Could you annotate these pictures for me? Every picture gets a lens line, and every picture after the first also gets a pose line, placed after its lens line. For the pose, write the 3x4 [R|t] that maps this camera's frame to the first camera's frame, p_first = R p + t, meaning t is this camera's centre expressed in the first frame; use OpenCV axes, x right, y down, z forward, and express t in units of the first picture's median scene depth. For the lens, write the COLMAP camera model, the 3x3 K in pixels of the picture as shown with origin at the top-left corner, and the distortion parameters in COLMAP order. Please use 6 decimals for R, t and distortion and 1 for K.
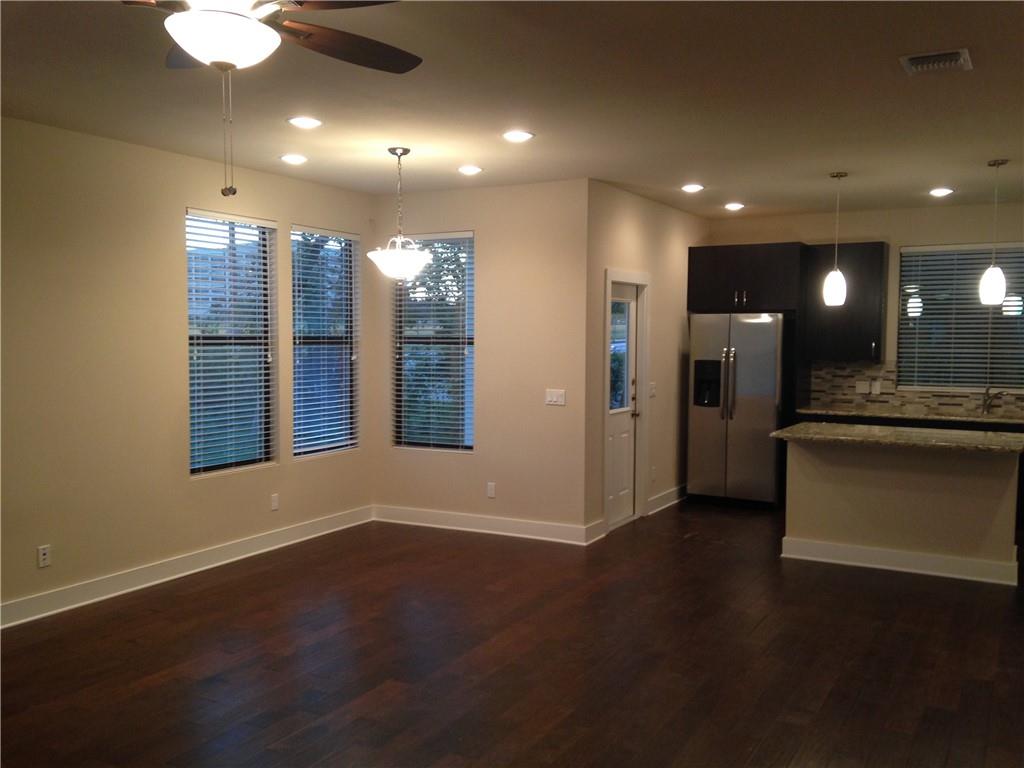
lens RADIAL K [[935.2, 0, 505.6], [0, 935.2, 377.4], [0, 0, 1]] dist [0.208339, -0.328096]
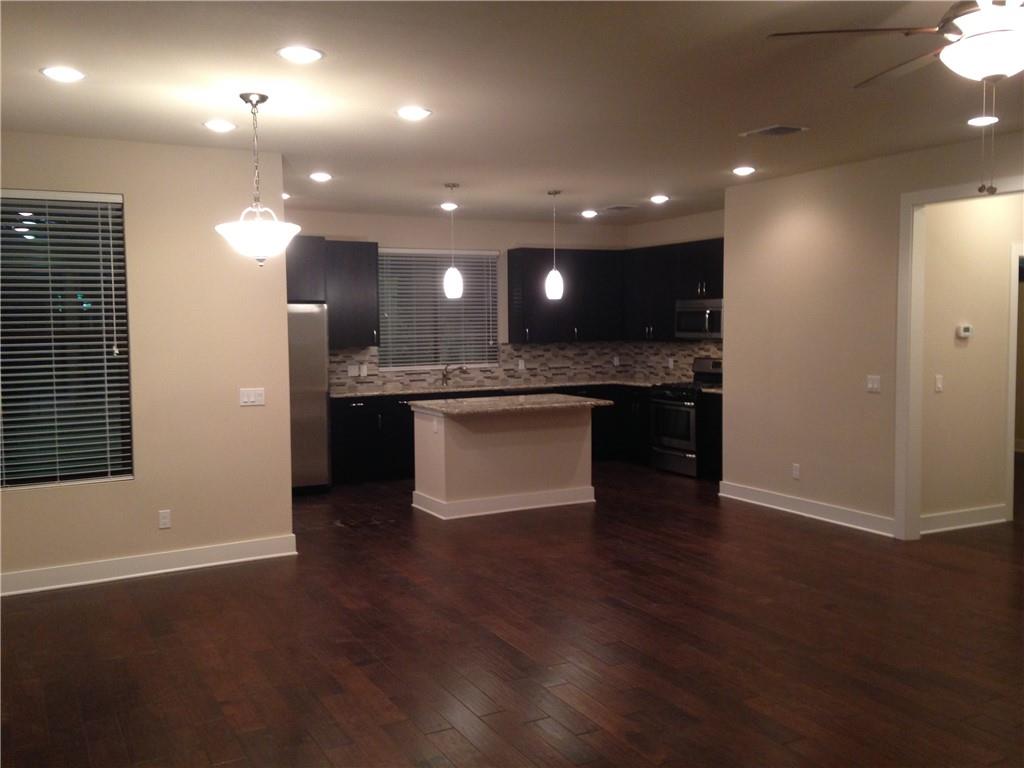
lens RADIAL K [[935.2, 0, 505.6], [0, 935.2, 377.4], [0, 0, 1]] dist [0.208339, -0.328096]
pose [[0.546262, -0.063365, 0.835214, -0.497004], [0.056791, 0.997642, 0.038544, -0.015930], [-0.835687, 0.026377, 0.548572, 0.276949]]
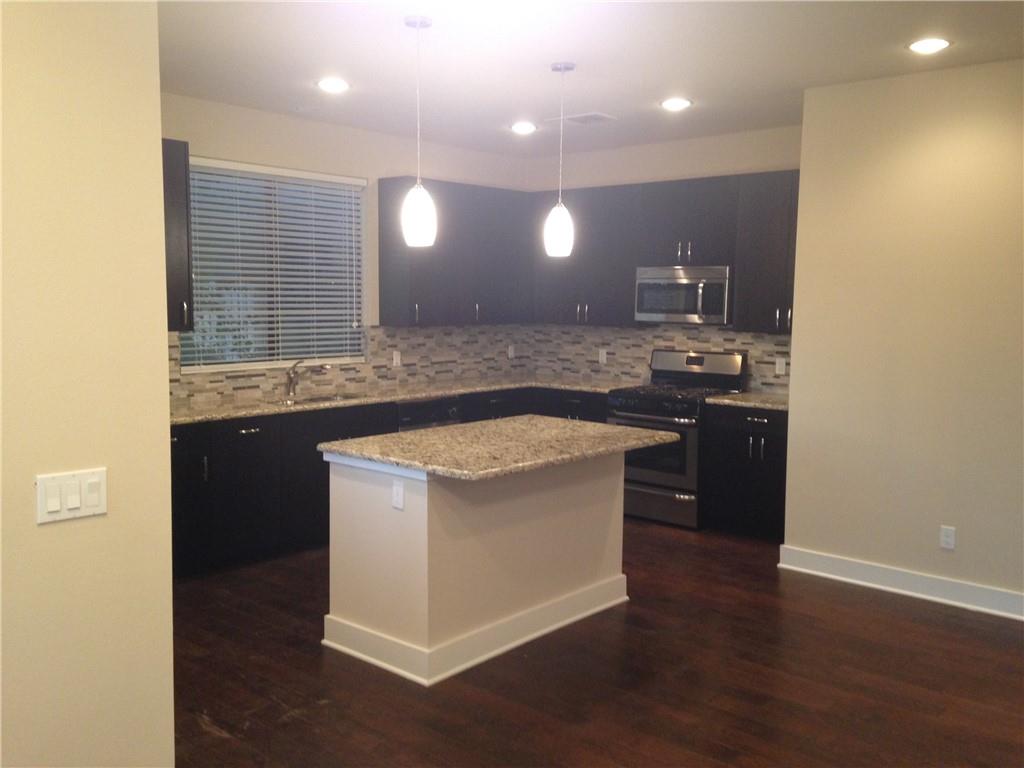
lens RADIAL K [[935.2, 0, 505.6], [0, 935.2, 377.4], [0, 0, 1]] dist [0.208339, -0.328096]
pose [[0.216670, -0.093267, 0.971779, -0.199699], [0.039379, 0.995451, 0.086759, -0.035892], [-0.975450, 0.019470, 0.219357, 0.699259]]
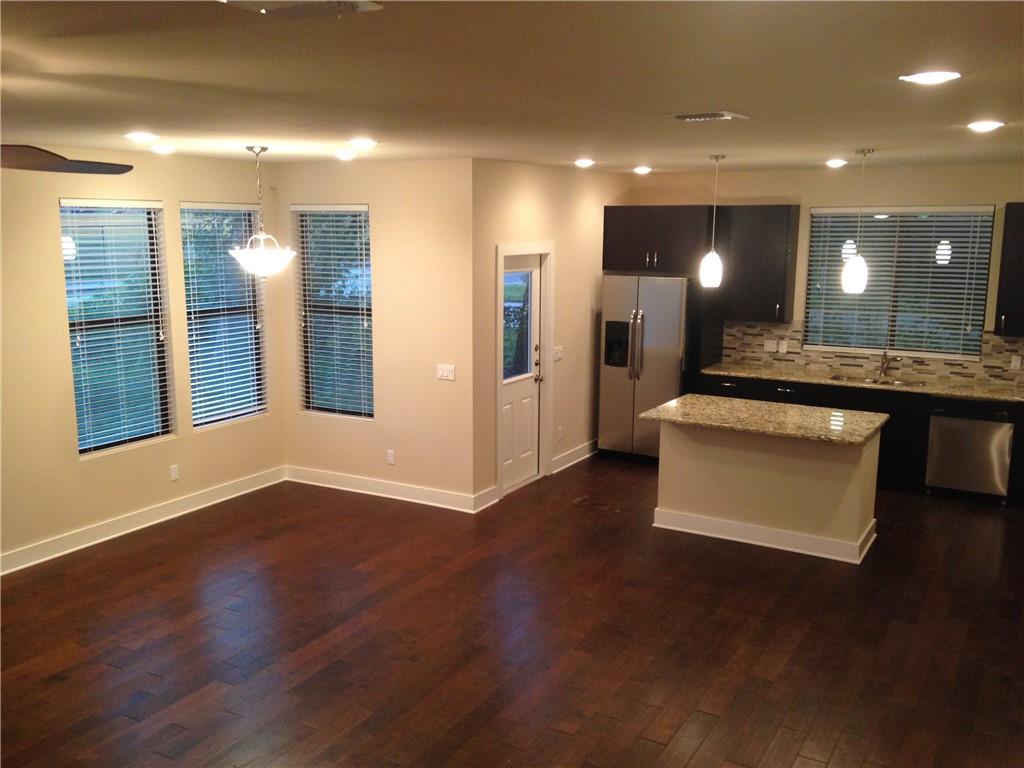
lens RADIAL K [[935.2, 0, 505.6], [0, 935.2, 377.4], [0, 0, 1]] dist [0.208339, -0.328096]
pose [[0.999717, 0.002740, -0.023647, 0.126800], [0.000056, 0.993079, 0.117446, -0.083814], [0.023806, -0.117414, 0.992798, -0.020267]]
